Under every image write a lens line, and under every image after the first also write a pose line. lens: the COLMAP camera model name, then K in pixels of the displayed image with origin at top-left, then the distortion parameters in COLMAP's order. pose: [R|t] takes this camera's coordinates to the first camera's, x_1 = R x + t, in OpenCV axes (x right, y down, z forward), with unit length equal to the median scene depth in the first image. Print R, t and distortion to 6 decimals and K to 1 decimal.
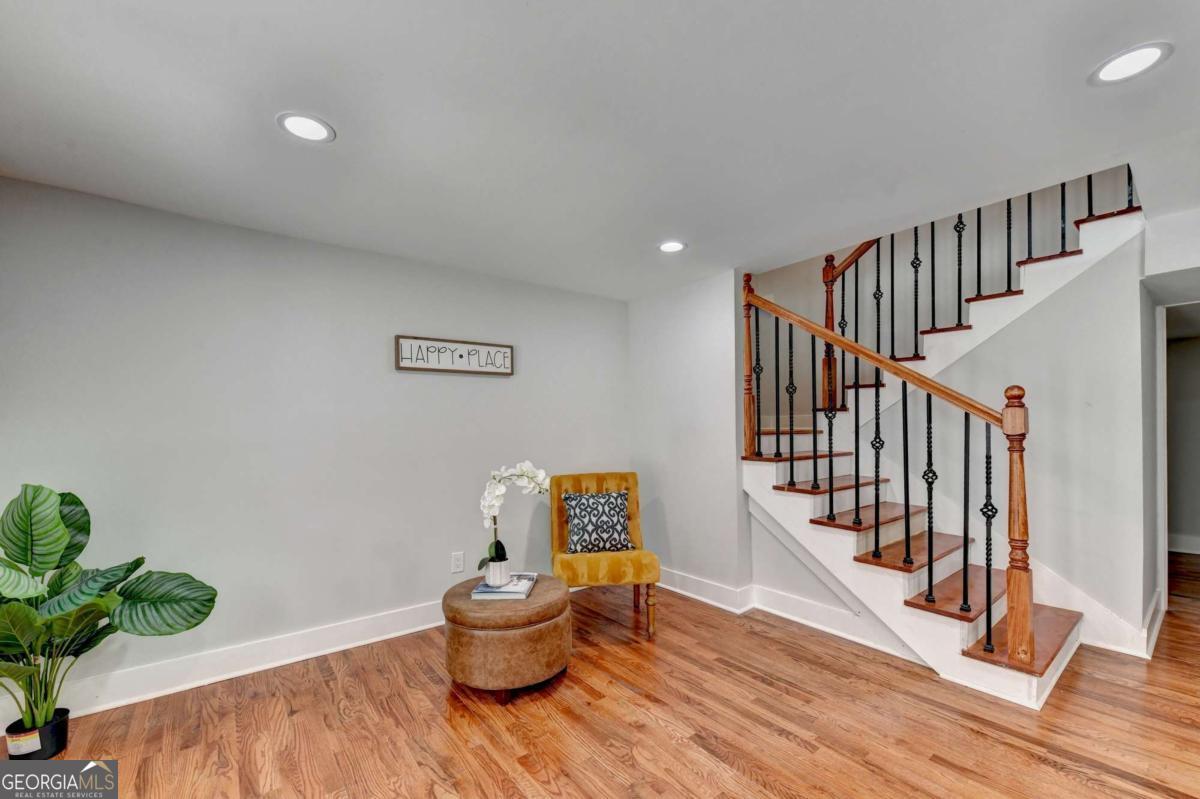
lens RADIAL K [[487.5, 0, 603.4], [0, 487.5, 432.4], [0, 0, 1]] dist [-0.001596, -0.000608]
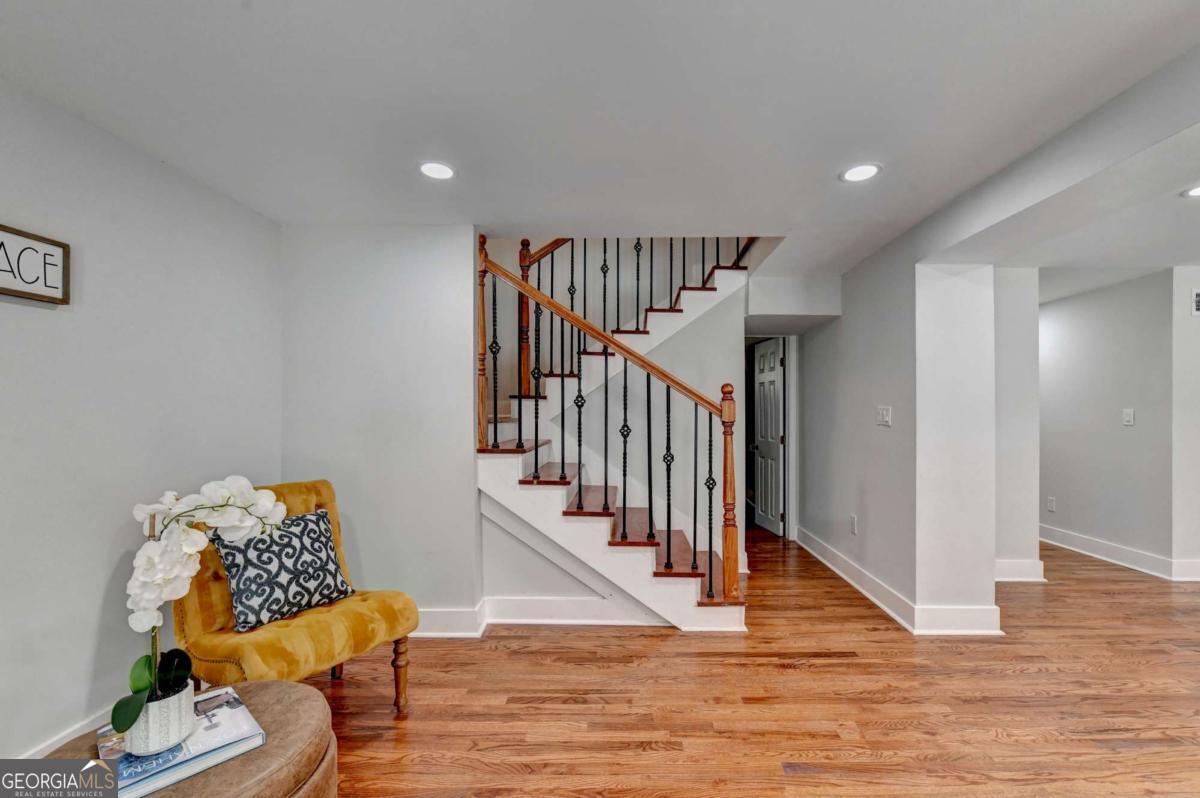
lens RADIAL K [[503.4, 0, 614.7], [0, 503.4, 415.2], [0, 0, 1]] dist [-0.002830, -0.000663]
pose [[0.618332, 0.006433, 0.785891, -0.269231], [0.000792, 0.999961, -0.008808, -0.001479], [-0.785917, 0.006069, 0.618303, 0.289739]]
